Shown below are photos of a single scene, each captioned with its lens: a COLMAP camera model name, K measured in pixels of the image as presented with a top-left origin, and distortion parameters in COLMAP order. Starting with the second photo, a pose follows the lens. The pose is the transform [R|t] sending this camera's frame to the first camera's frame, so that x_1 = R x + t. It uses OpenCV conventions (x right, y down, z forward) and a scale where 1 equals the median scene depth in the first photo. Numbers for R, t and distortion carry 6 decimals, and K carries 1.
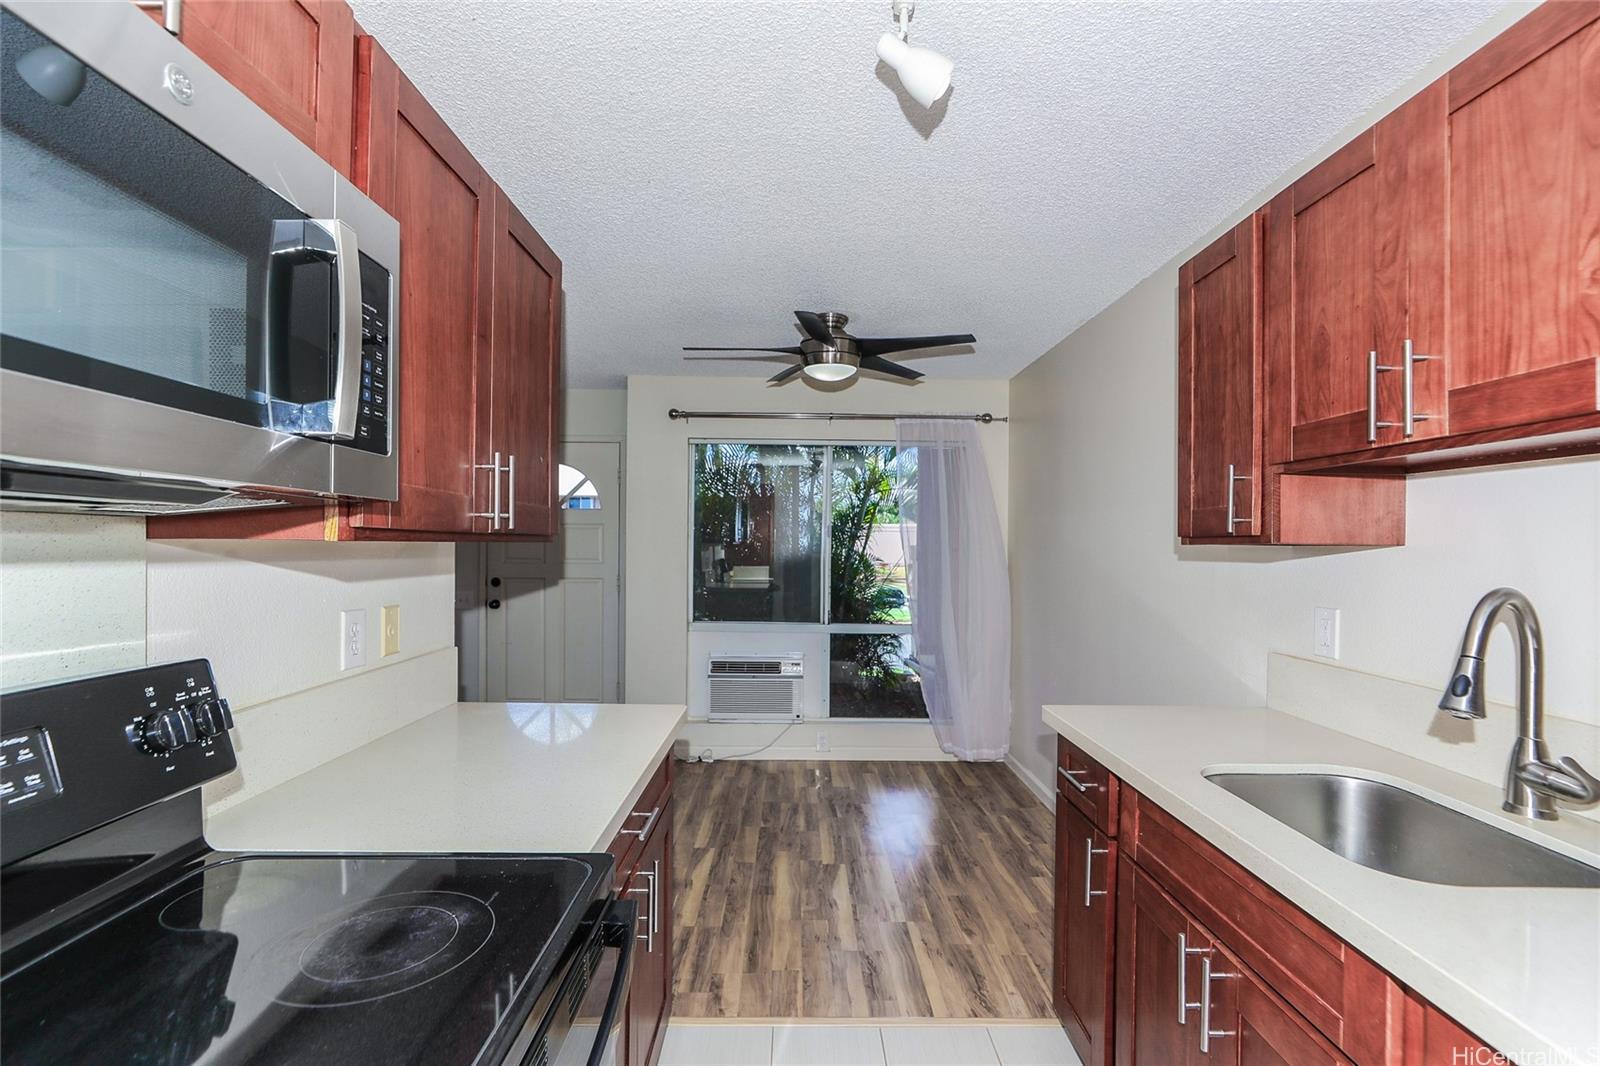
lens RADIAL K [[733.3, 0, 798.3], [0, 733.3, 549.9], [0, 0, 1]] dist [-0.005841, 0.000705]
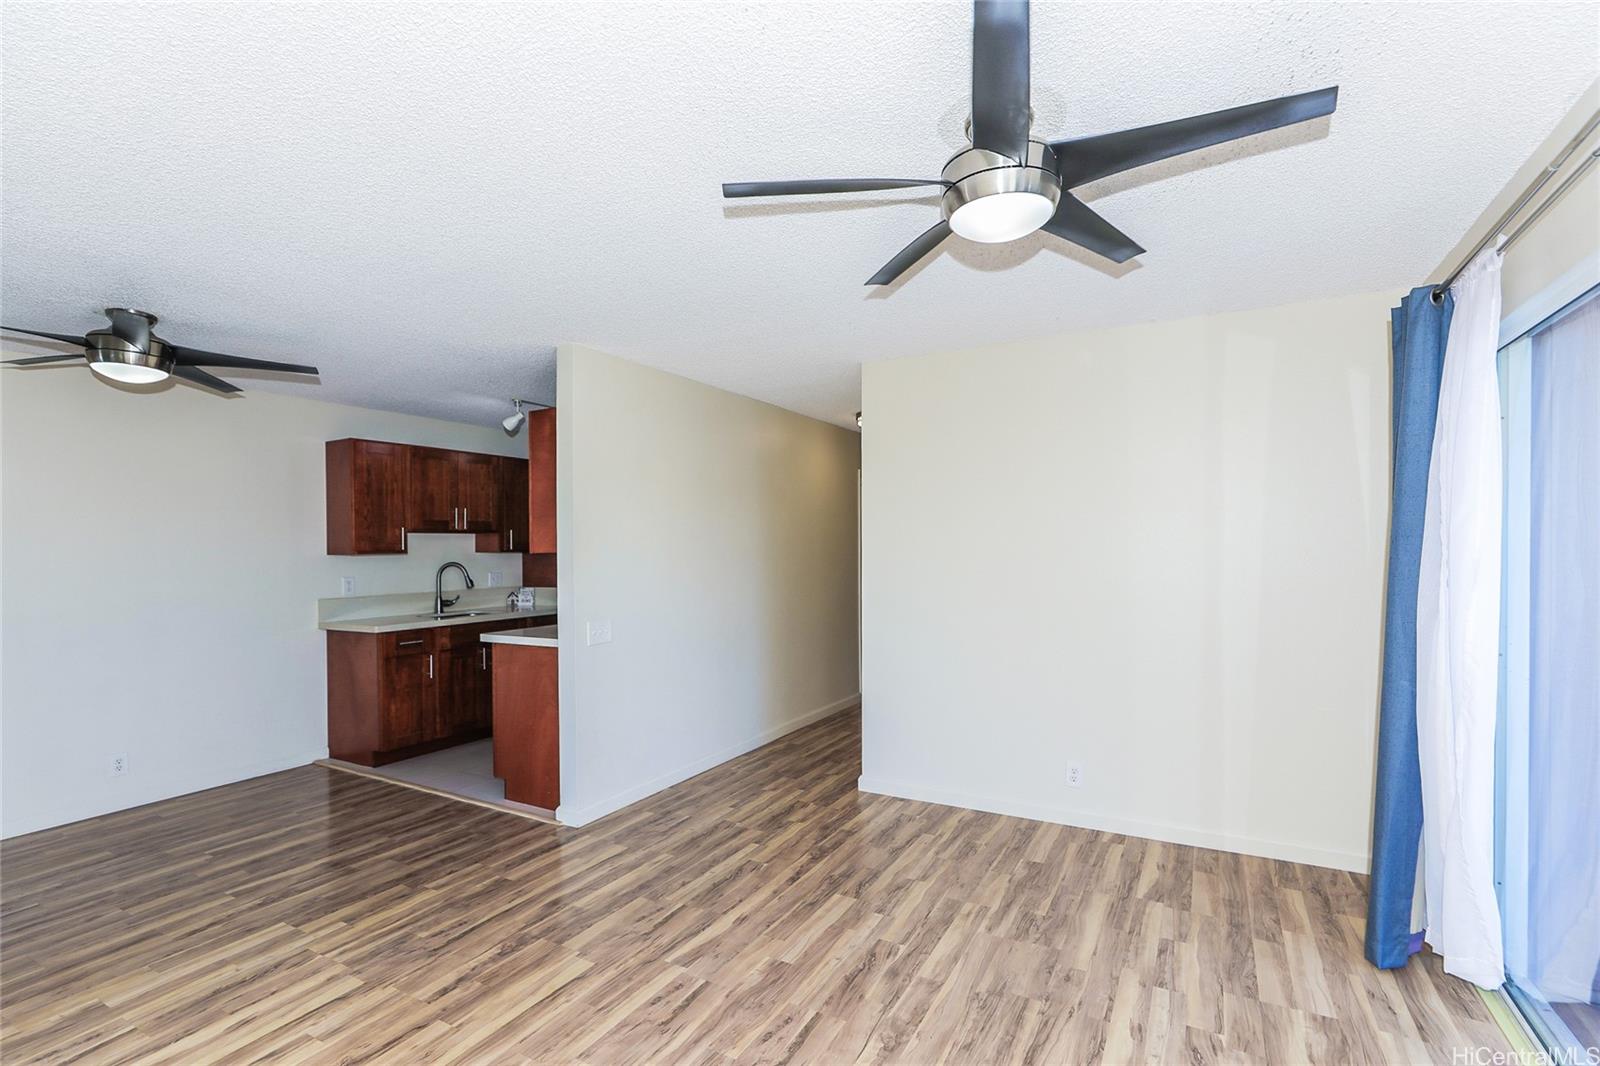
lens RADIAL K [[733.3, 0, 798.3], [0, 733.3, 549.9], [0, 0, 1]] dist [-0.005841, 0.000705]
pose [[-0.863562, 0.005229, 0.504215, -2.900858], [0.015029, 0.999769, 0.015372, -0.056396], [-0.504018, 0.020853, -0.863441, 3.445323]]
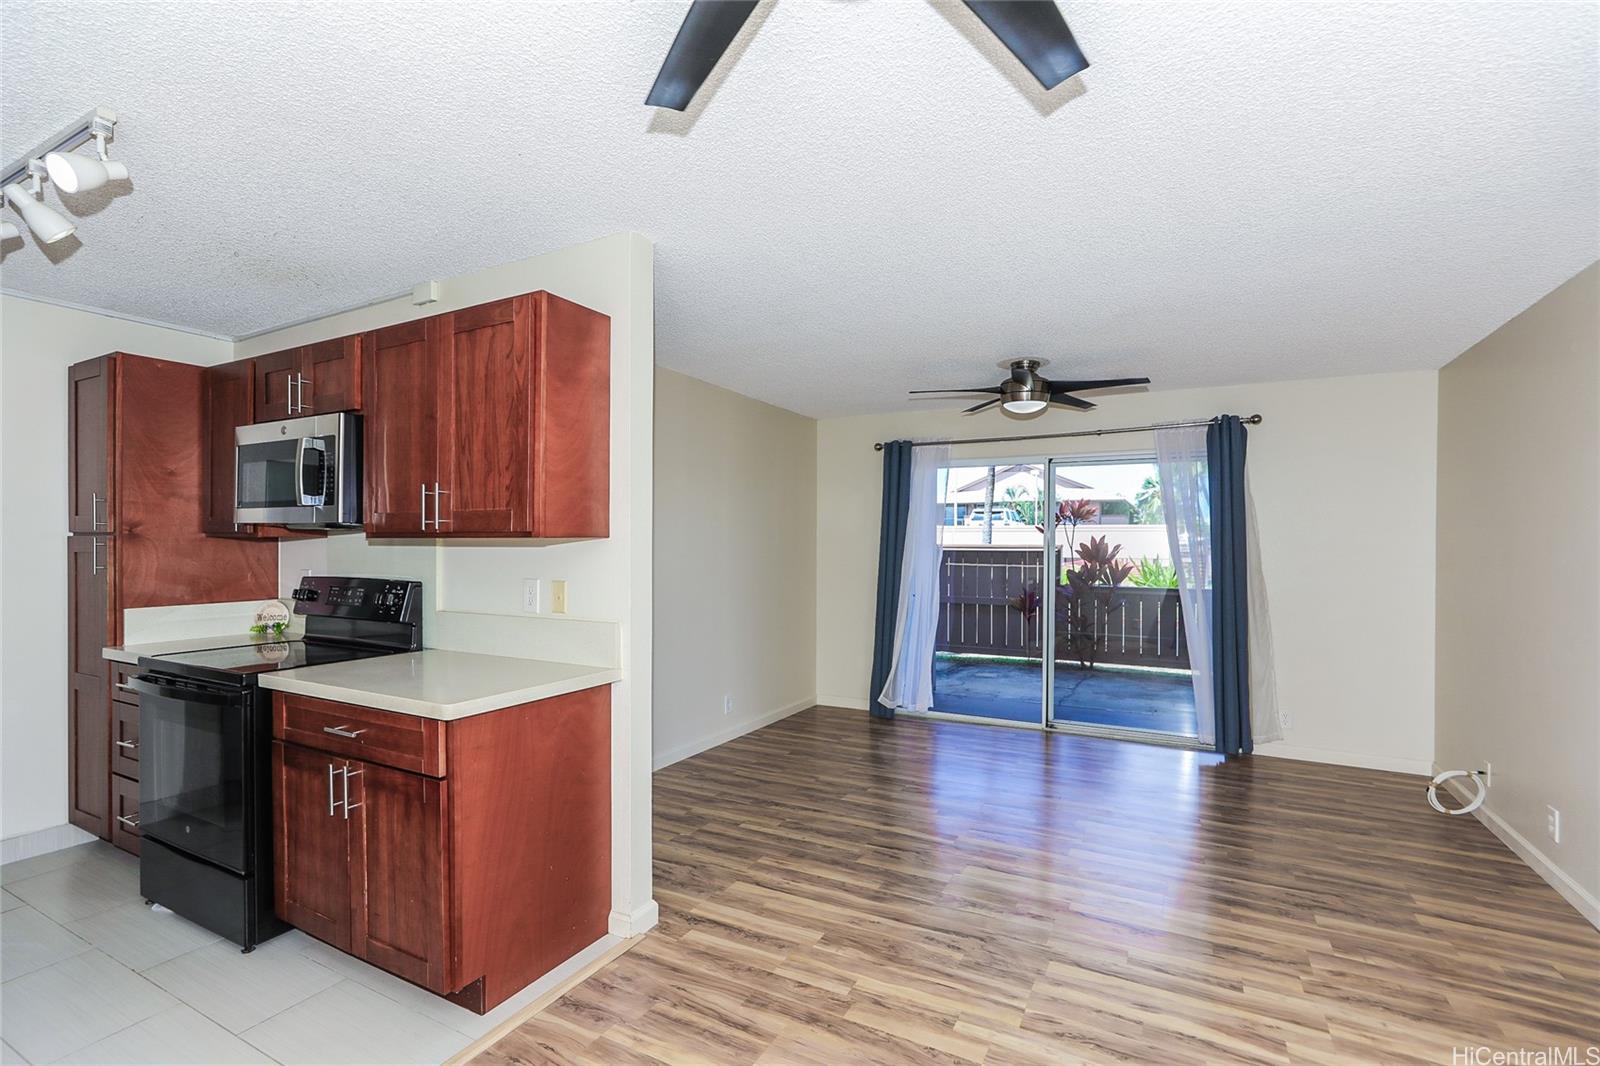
lens RADIAL K [[733.3, 0, 798.3], [0, 733.3, 549.9], [0, 0, 1]] dist [-0.005841, 0.000705]
pose [[-0.480341, -0.004845, -0.877068, 0.699855], [-0.023406, 0.999699, 0.007297, -0.020211], [0.876769, 0.024034, -0.480310, 2.788660]]
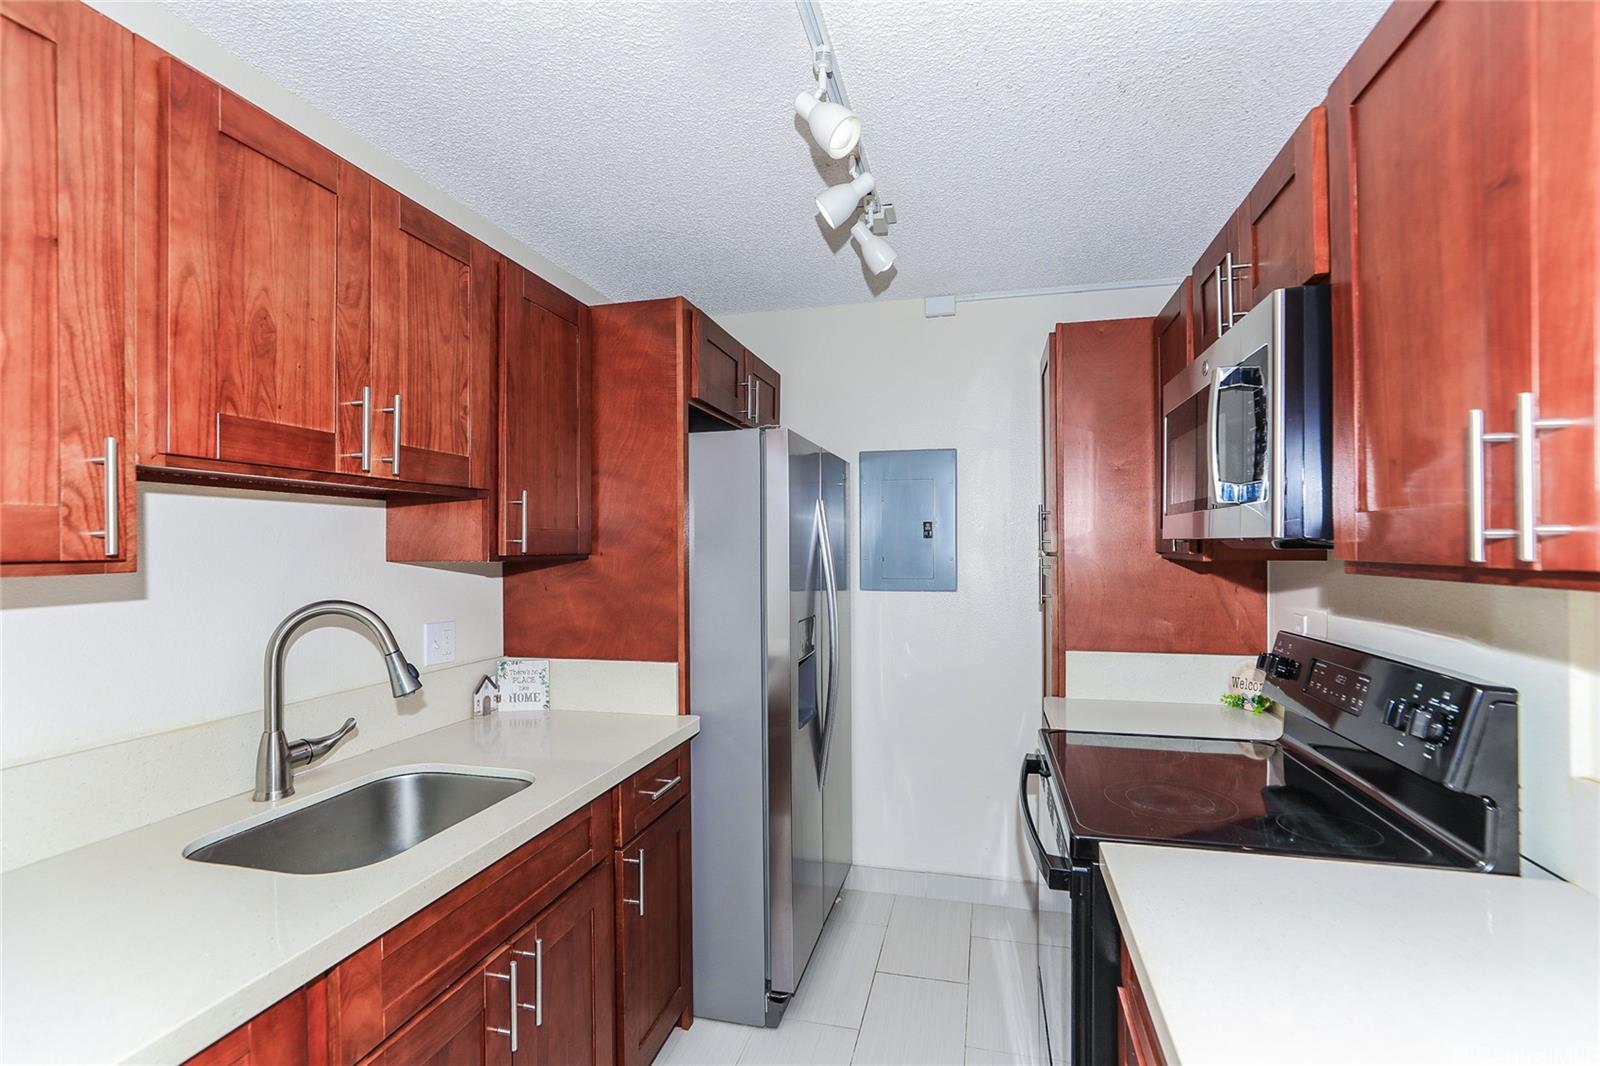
lens RADIAL K [[733.3, 0, 798.3], [0, 733.3, 549.9], [0, 0, 1]] dist [-0.005841, 0.000705]
pose [[-0.969280, -0.007520, 0.245846, -0.086810], [-0.002608, 0.999791, 0.020300, -0.052031], [-0.245947, 0.019035, -0.969096, 1.753886]]
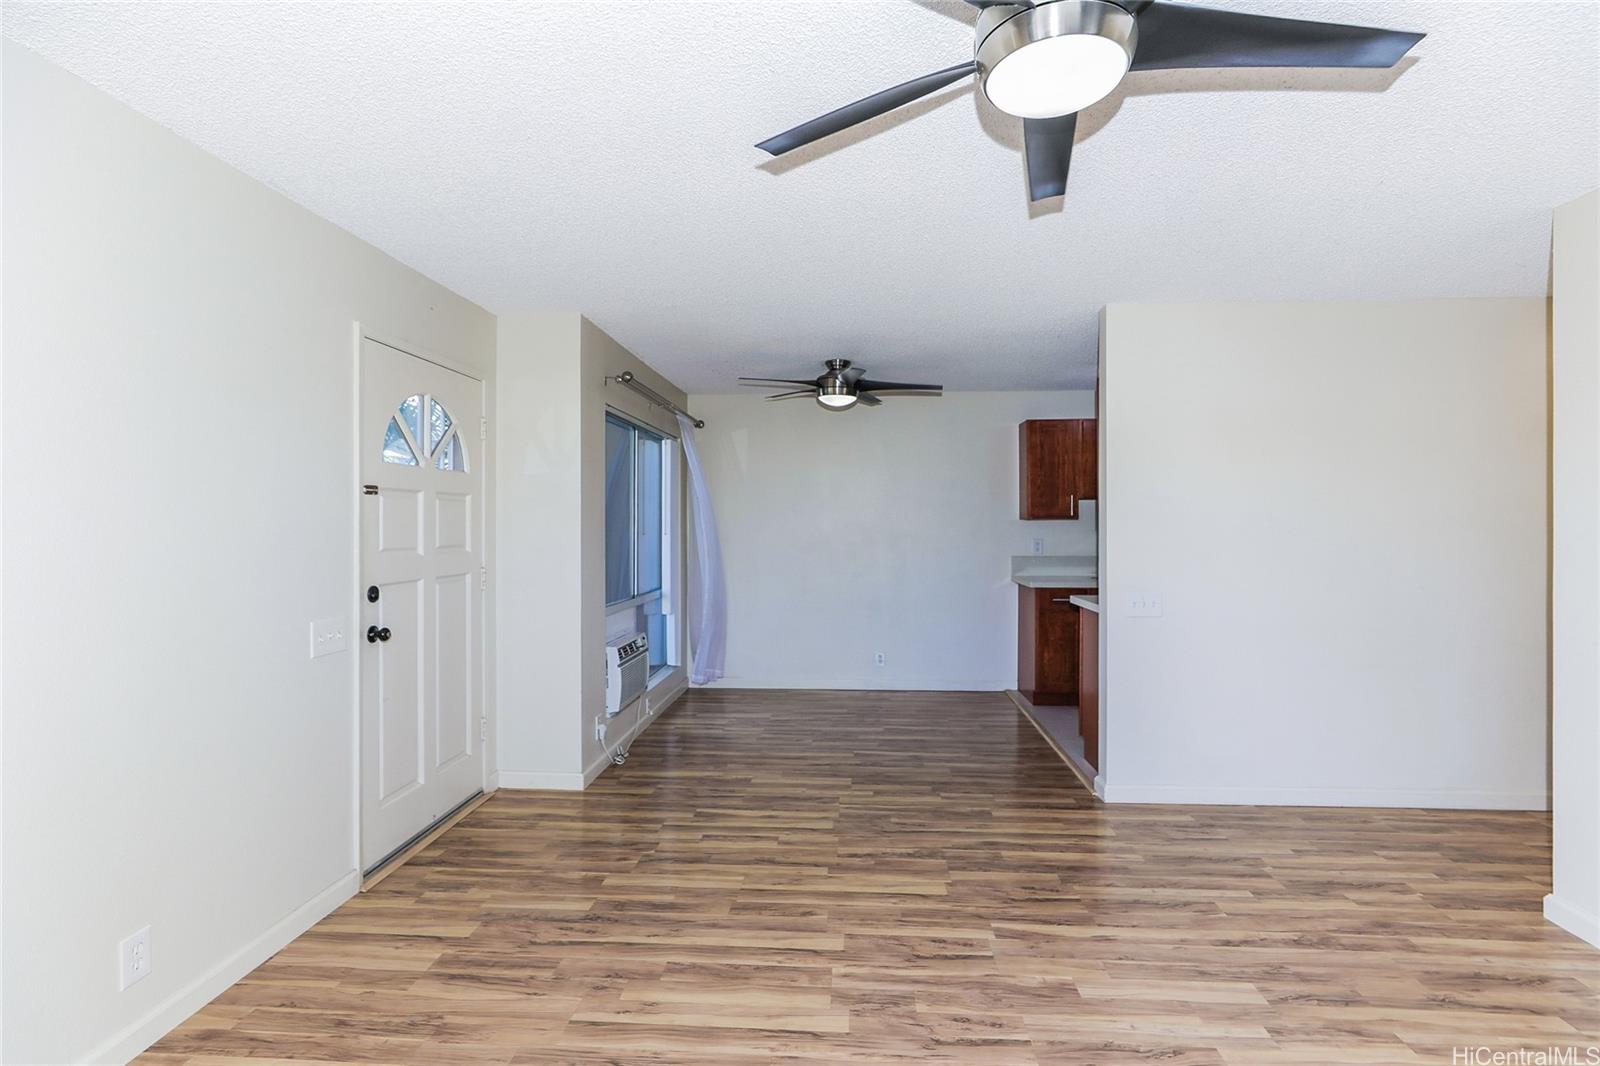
lens RADIAL K [[753.9, 0, 808.0], [0, 753.9, 525.5], [0, 0, 1]] dist [-0.003162, 0.000441]
pose [[0.077637, -0.006257, 0.996962, -3.577358], [0.018511, 0.999817, 0.004833, -0.020100], [-0.996810, 0.018080, 0.077739, 2.370441]]
